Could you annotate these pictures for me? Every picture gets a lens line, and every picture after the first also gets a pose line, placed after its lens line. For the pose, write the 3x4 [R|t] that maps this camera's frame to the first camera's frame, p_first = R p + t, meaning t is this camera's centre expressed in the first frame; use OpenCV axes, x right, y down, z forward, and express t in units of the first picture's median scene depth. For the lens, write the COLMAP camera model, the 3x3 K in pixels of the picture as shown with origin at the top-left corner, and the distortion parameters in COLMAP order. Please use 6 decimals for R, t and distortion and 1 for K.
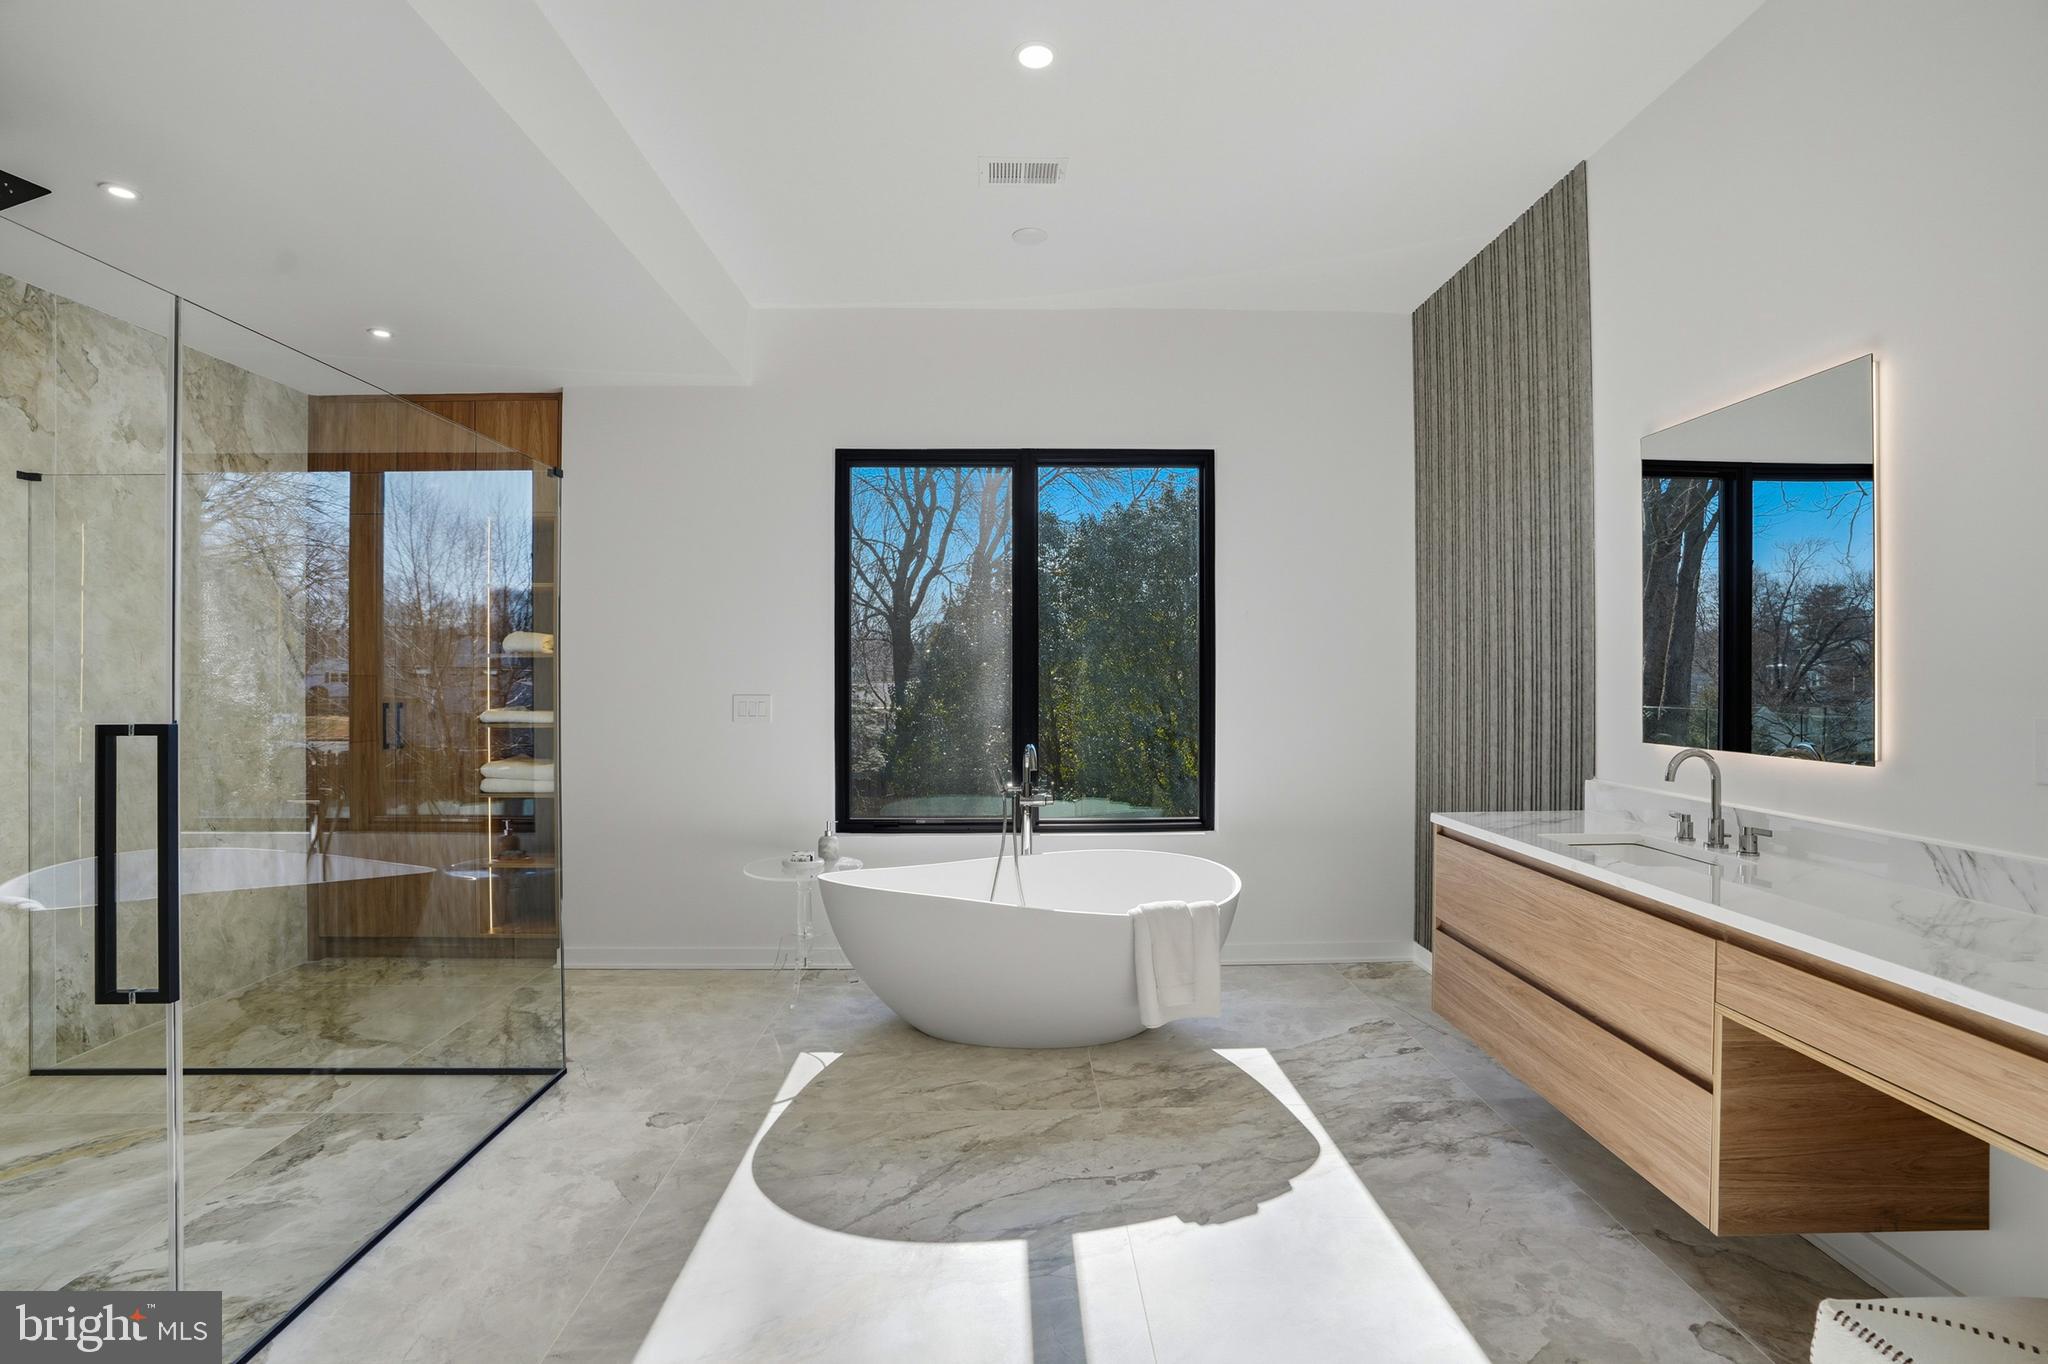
lens RADIAL K [[955.4, 0, 1030.7], [0, 955.4, 672.1], [0, 0, 1]] dist [-0.070909, 0.031674]
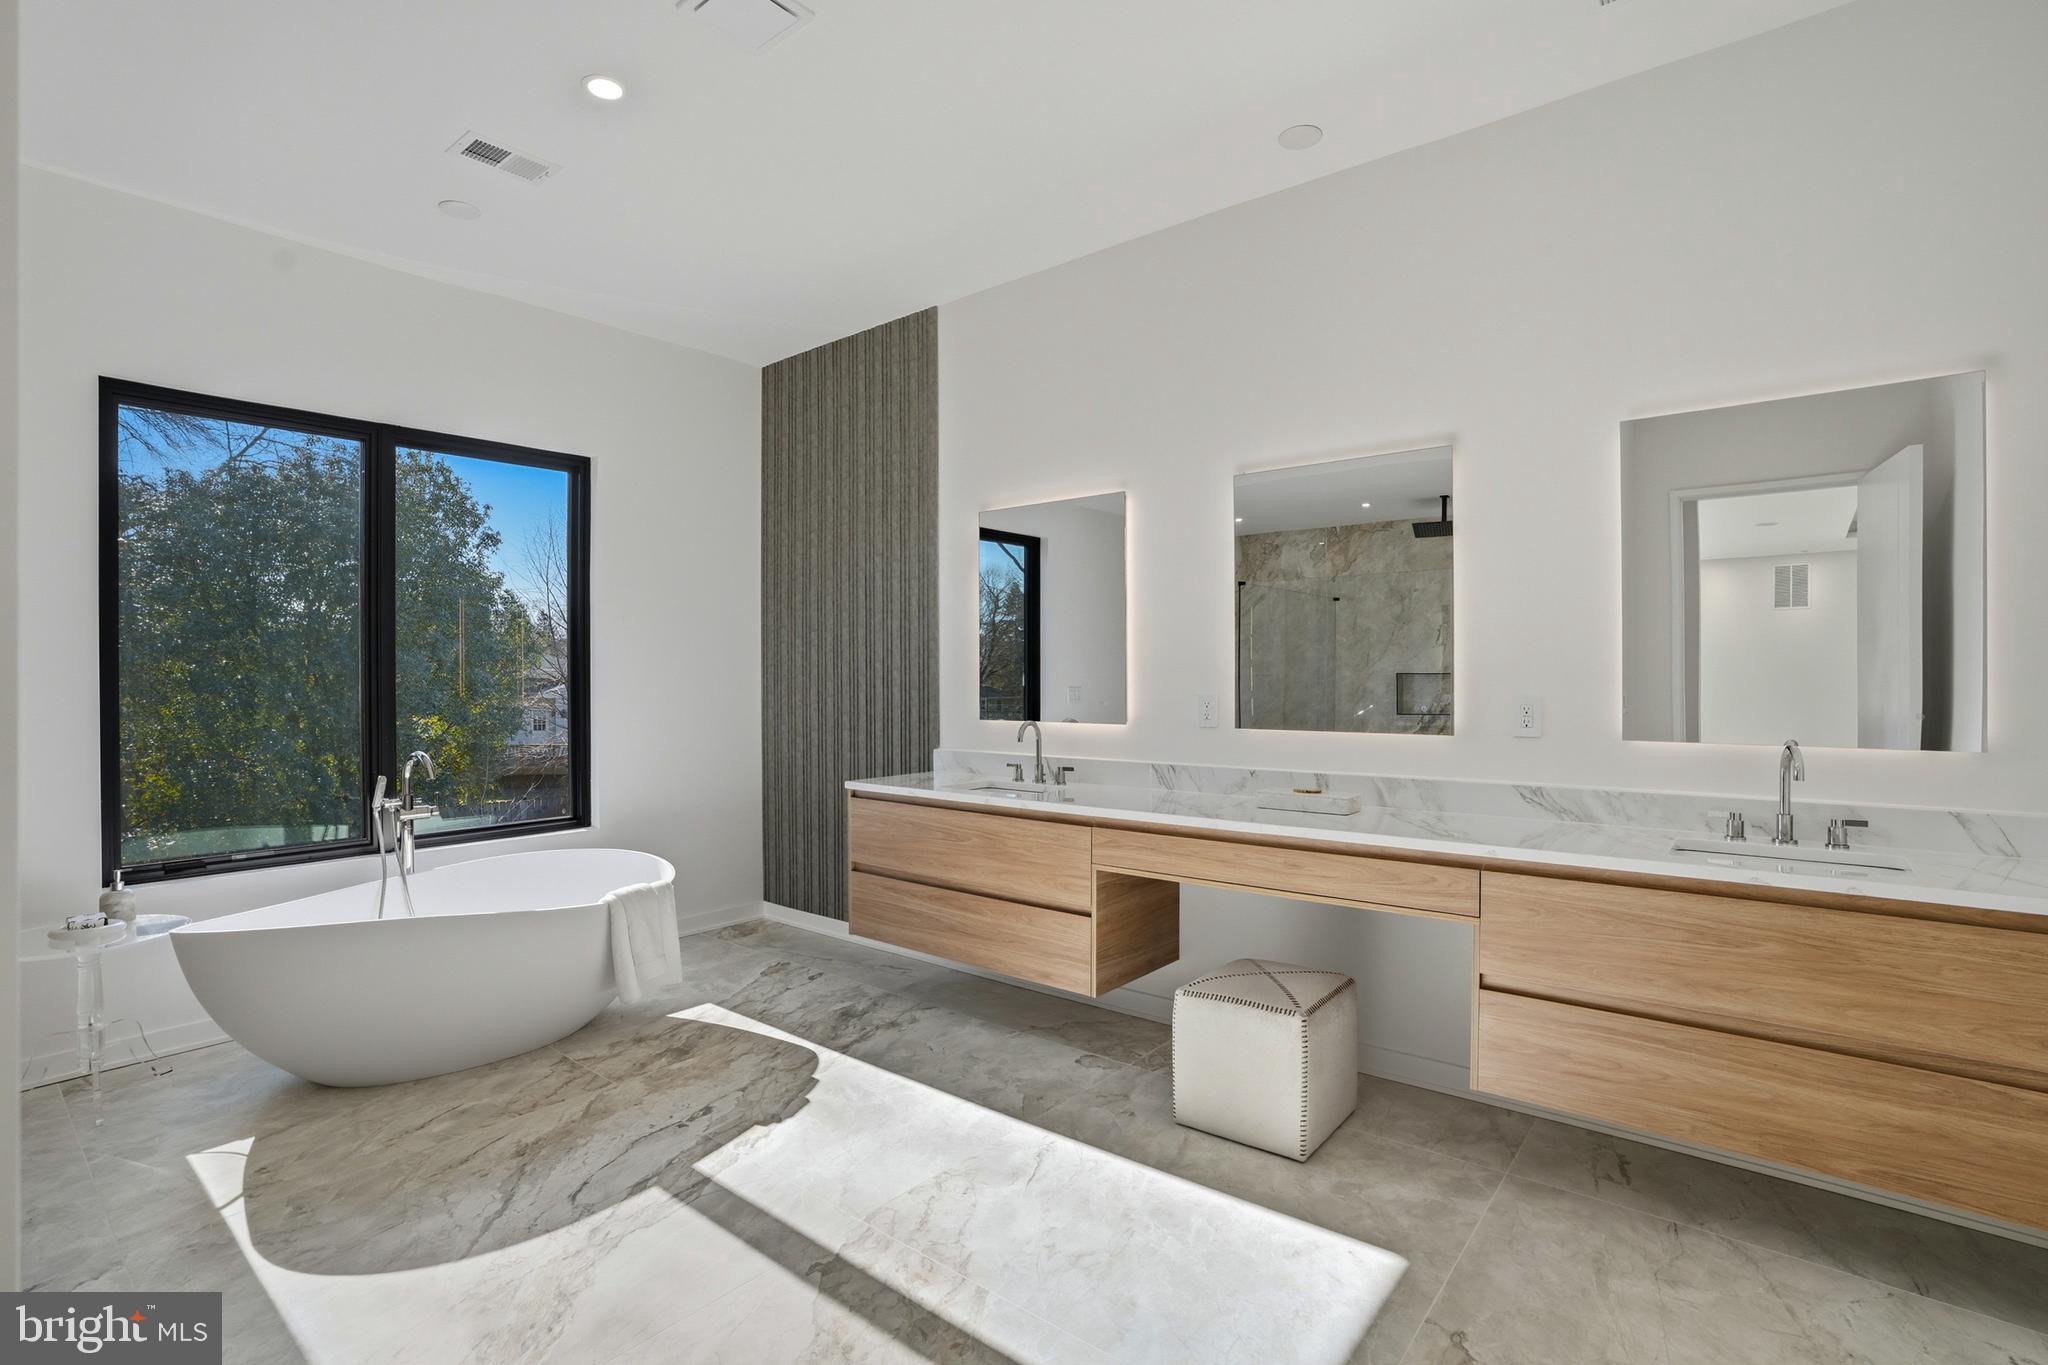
lens RADIAL K [[955.4, 0, 1030.7], [0, 955.4, 672.6], [0, 0, 1]] dist [-0.070909, 0.031674]
pose [[0.651067, -0.001281, 0.759019, -0.391033], [0.002786, 0.999996, -0.000702, 0.002423], [-0.759015, 0.002572, 0.651068, -0.038177]]
